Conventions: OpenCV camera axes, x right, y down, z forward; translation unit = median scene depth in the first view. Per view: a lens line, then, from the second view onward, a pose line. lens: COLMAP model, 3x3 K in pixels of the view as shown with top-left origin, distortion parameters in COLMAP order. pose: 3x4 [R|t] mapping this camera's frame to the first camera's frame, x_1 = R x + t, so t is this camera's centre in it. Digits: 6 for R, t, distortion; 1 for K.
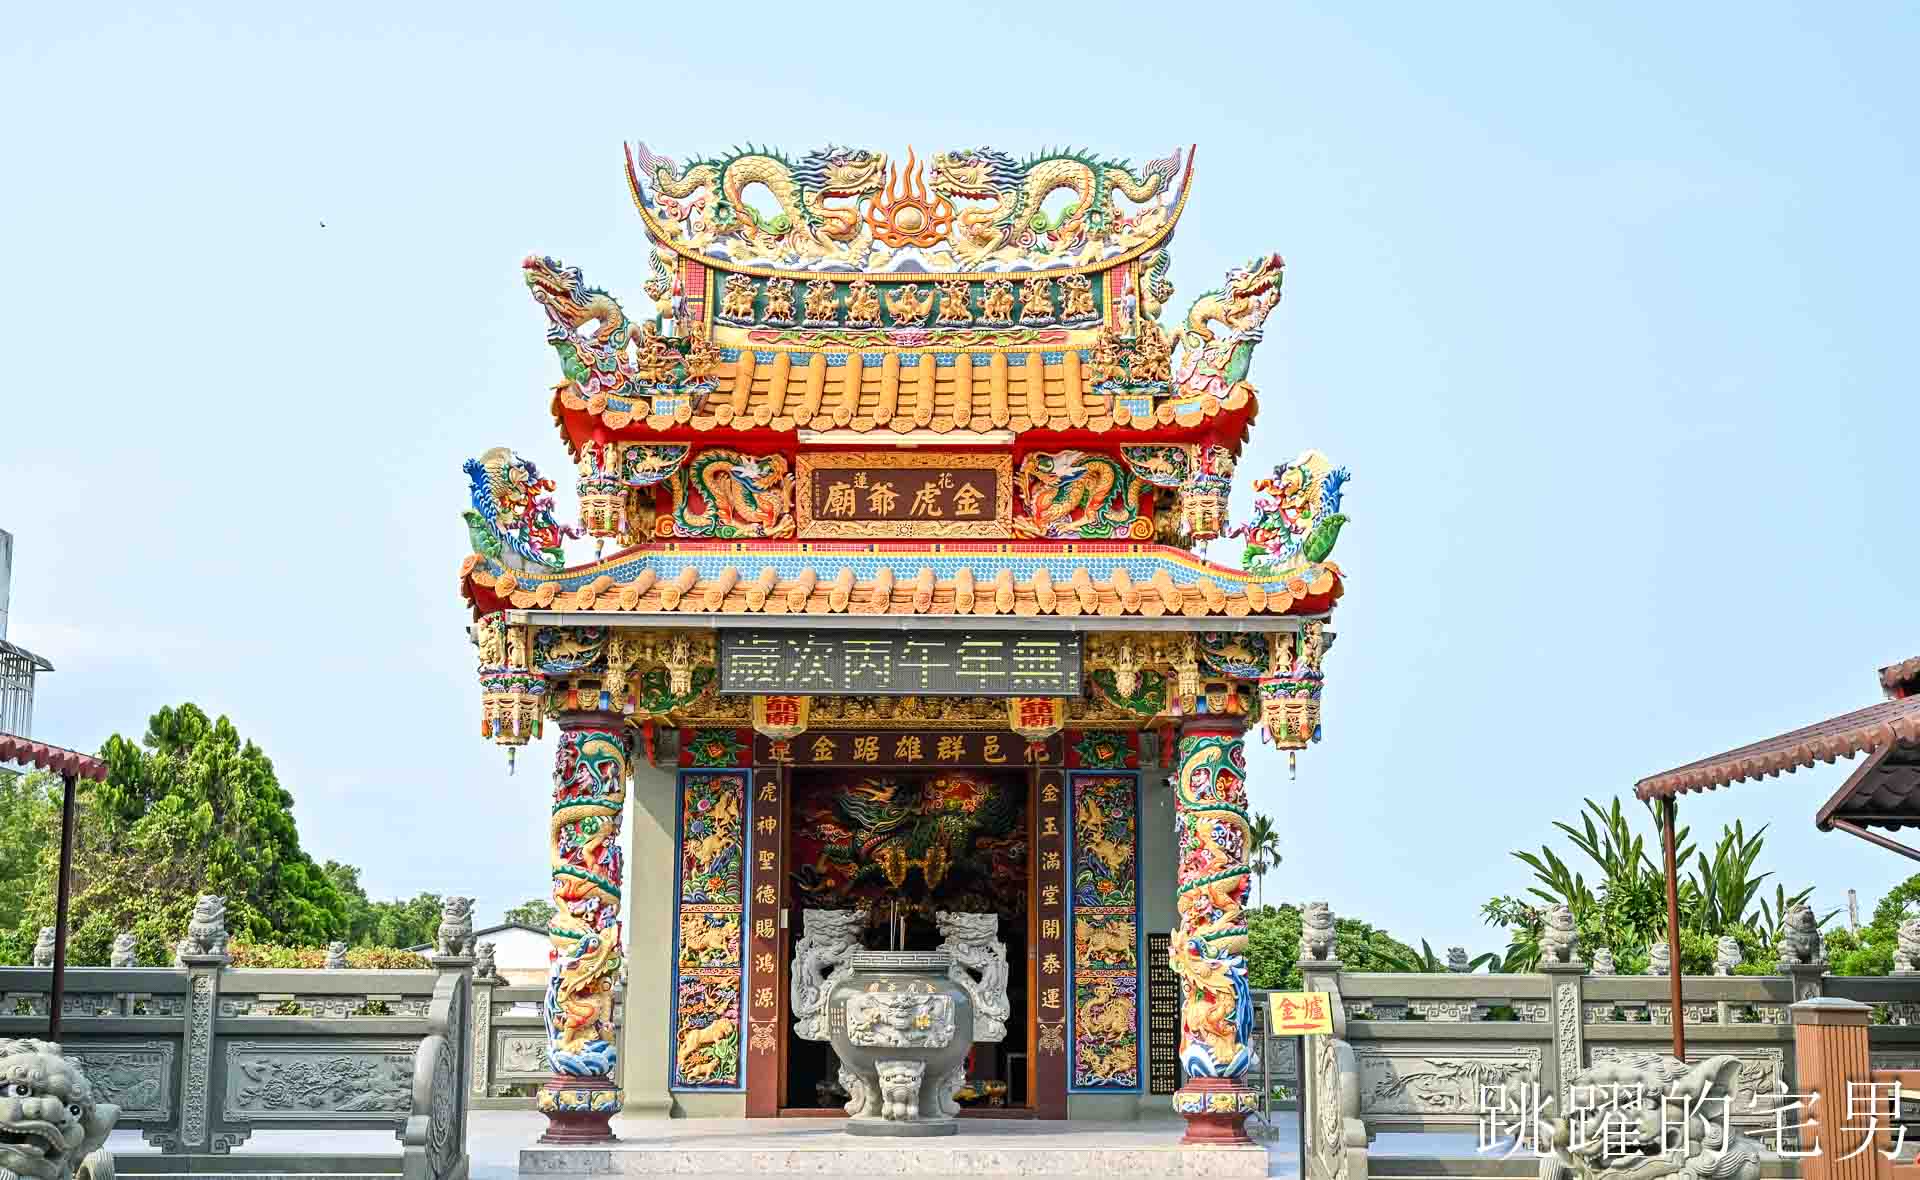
lens RADIAL K [[2713.4, 0, 963.4], [0, 2713.4, 598.5], [0, 0, 1]] dist [-0.009665, 0.000000]
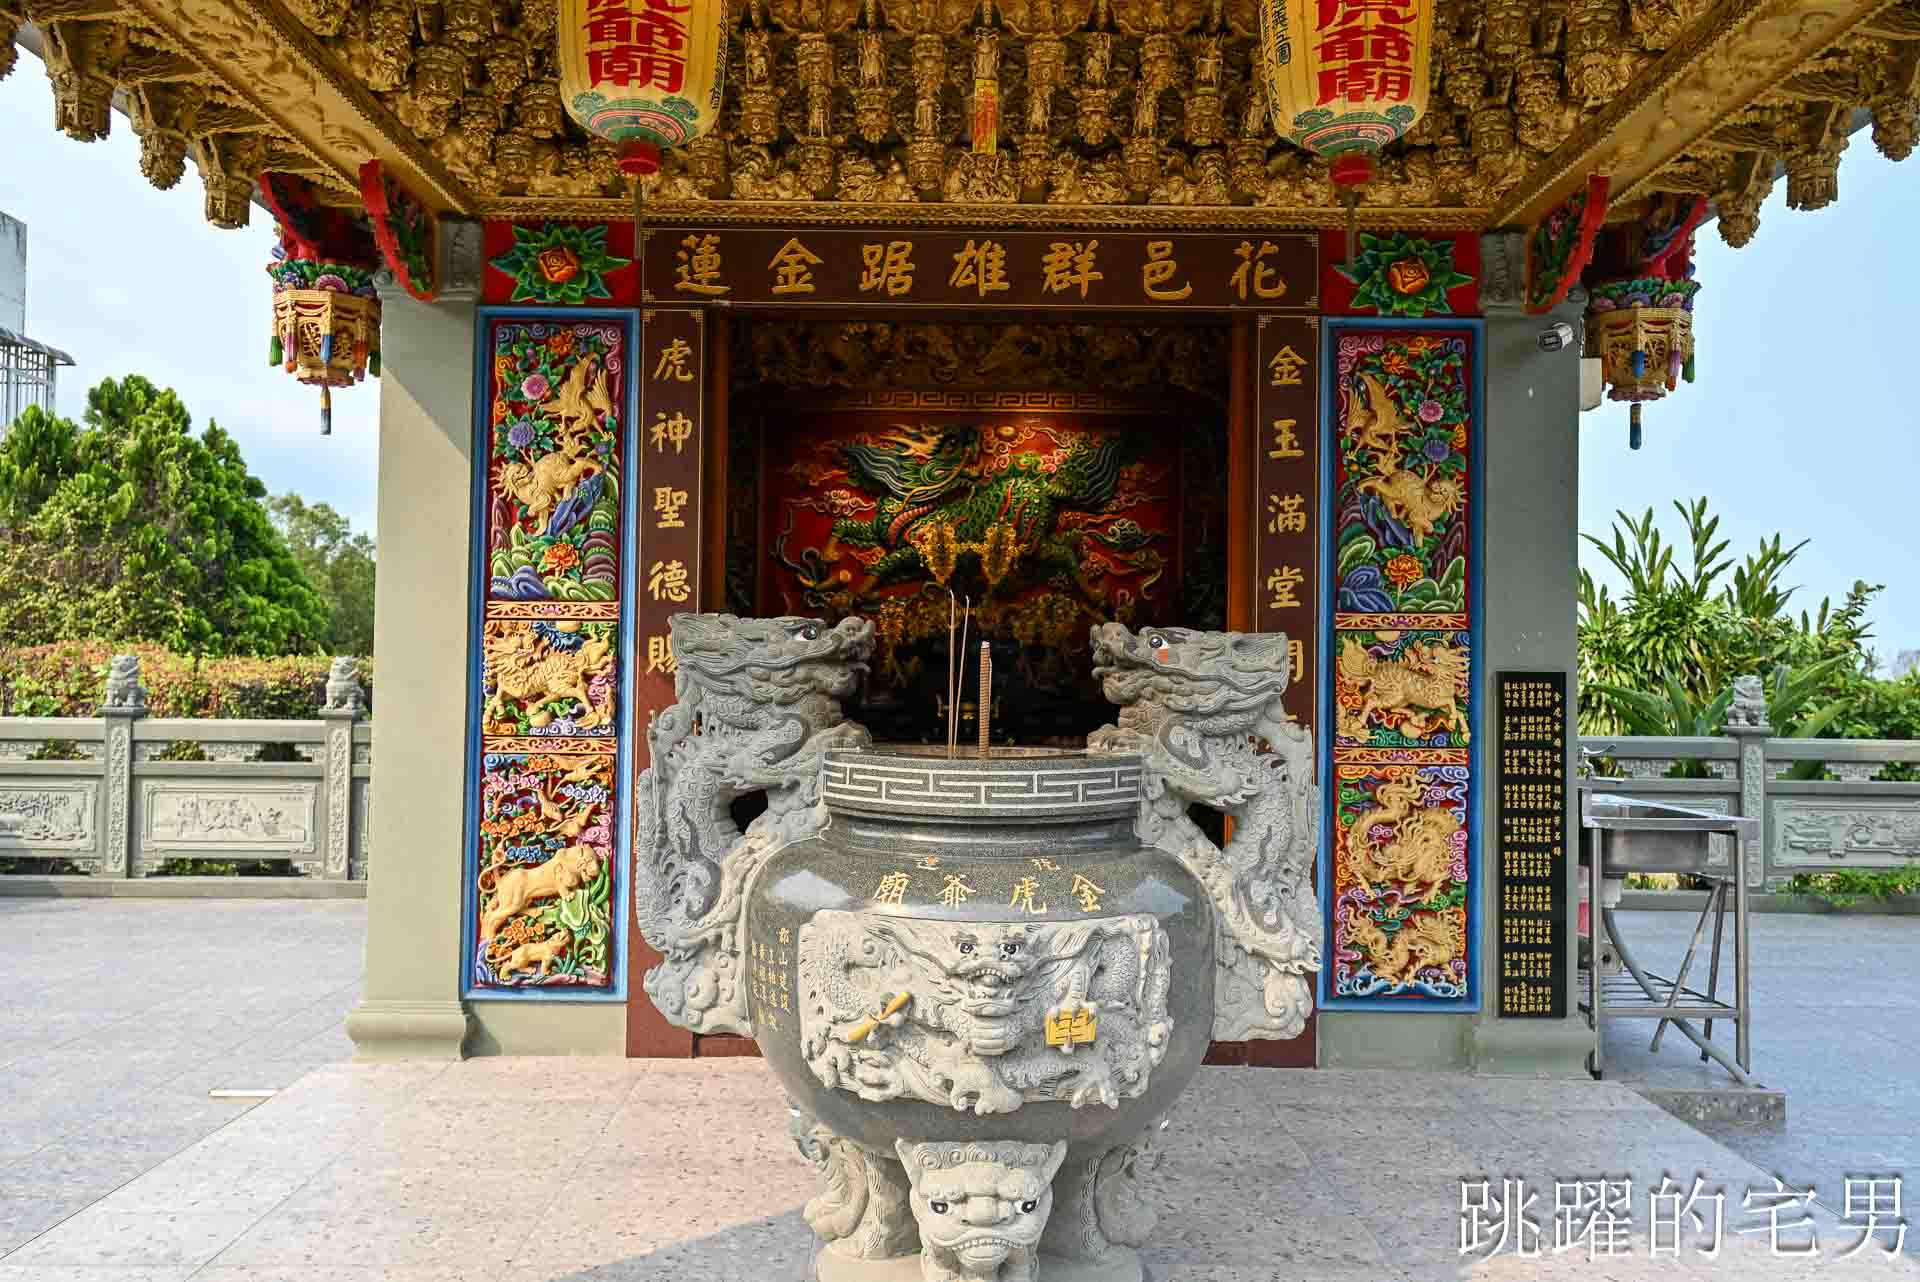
lens RADIAL K [[1305.6, 0, 961.5], [0, 1305.6, 649.8], [0, 0, 1]] dist [0.043500, 0.000880]
pose [[0.999964, 0.008040, 0.002862, -0.024660], [-0.008363, 0.989990, 0.140887, 0.092970], [-0.001700, -0.140906, 0.990022, 0.813660]]
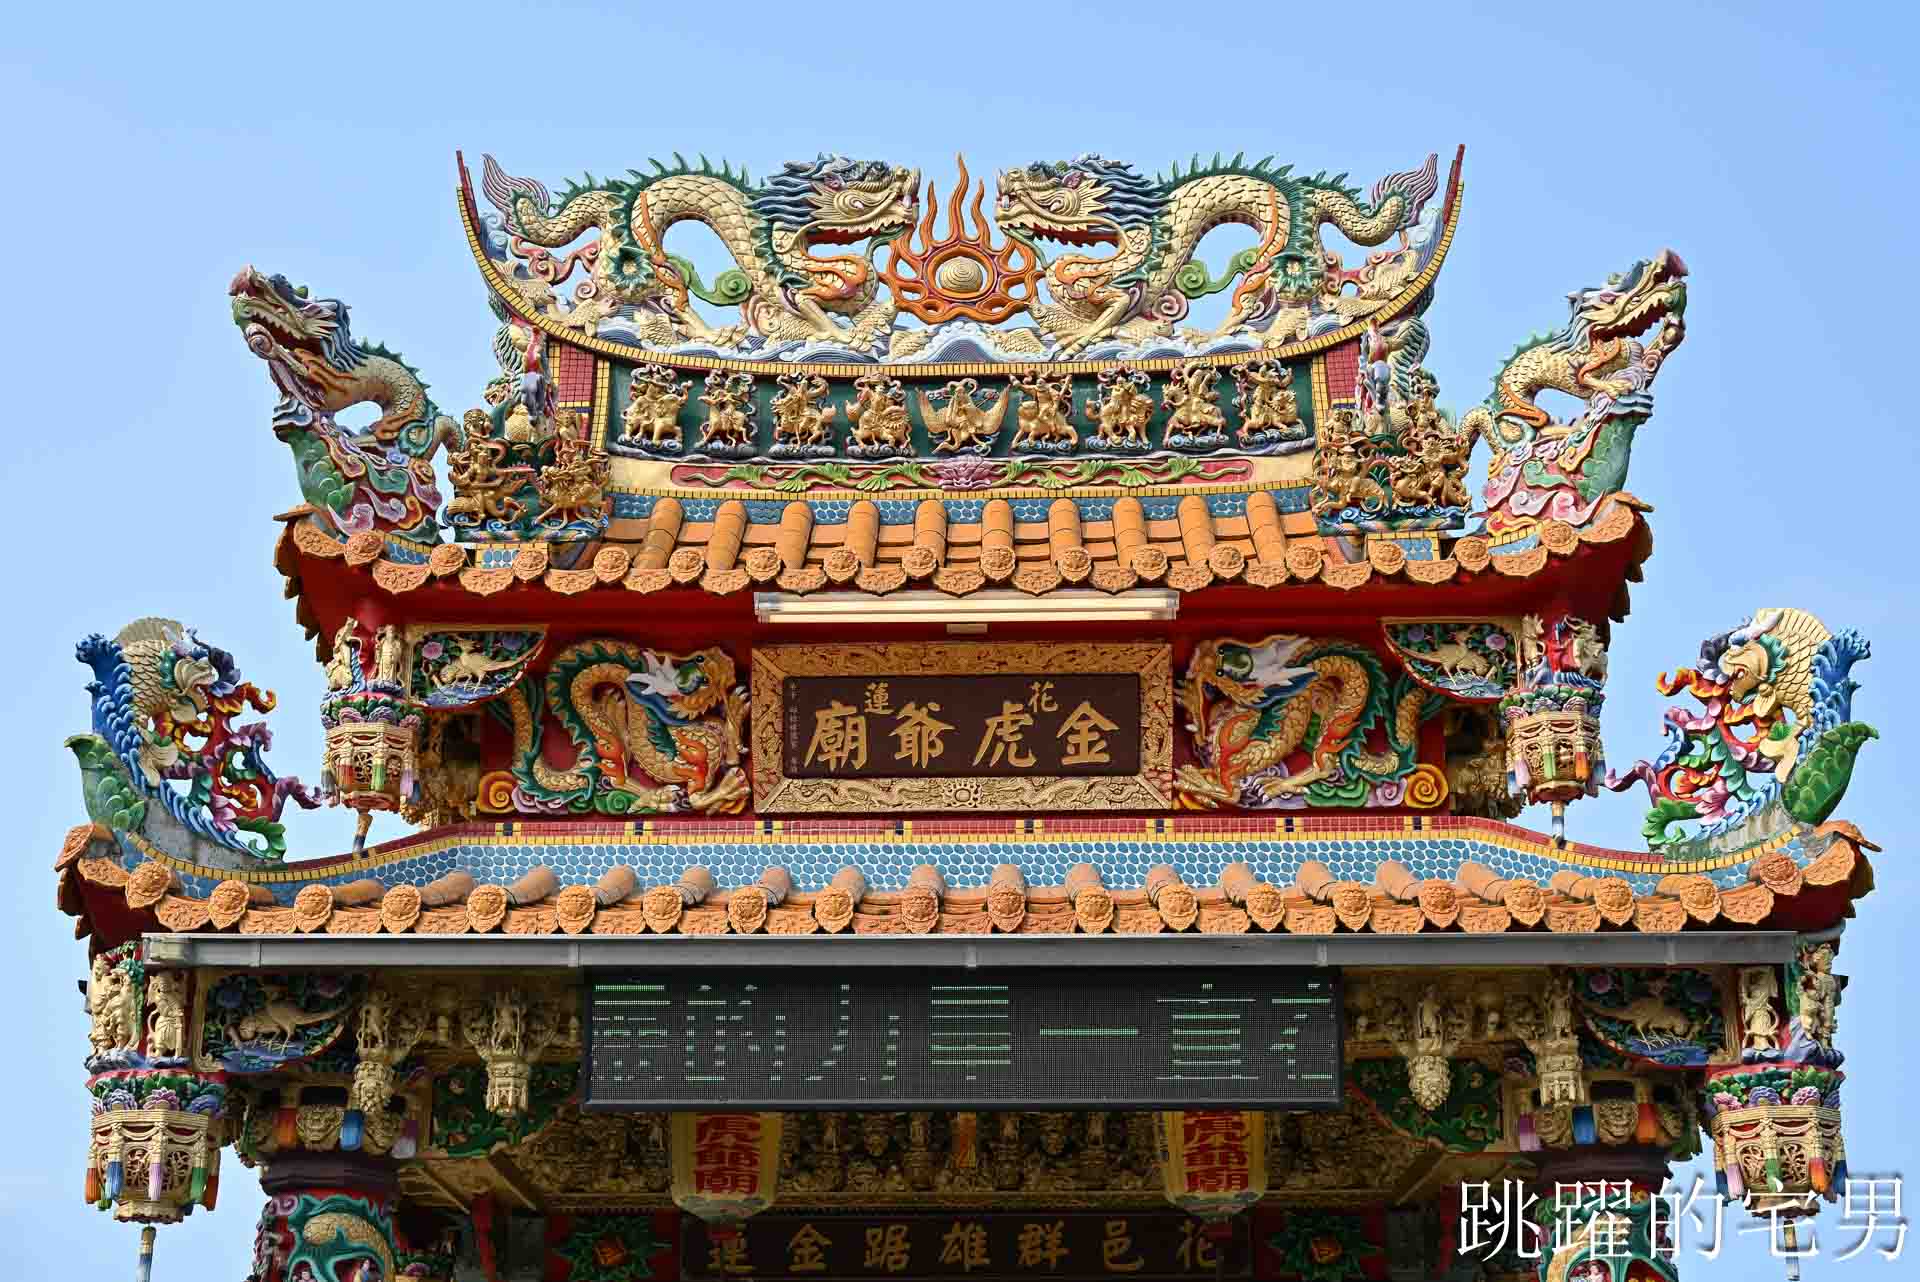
lens RADIAL K [[2724.7, 0, 961.4], [0, 2724.7, 639.8], [0, 0, 1]] dist [-0.012291, 0.000000]
pose [[0.999950, -0.009925, -0.001086, -0.020143], [0.009543, 0.982059, -0.188333, 0.040849], [0.002936, 0.188313, 0.982105, 0.464633]]
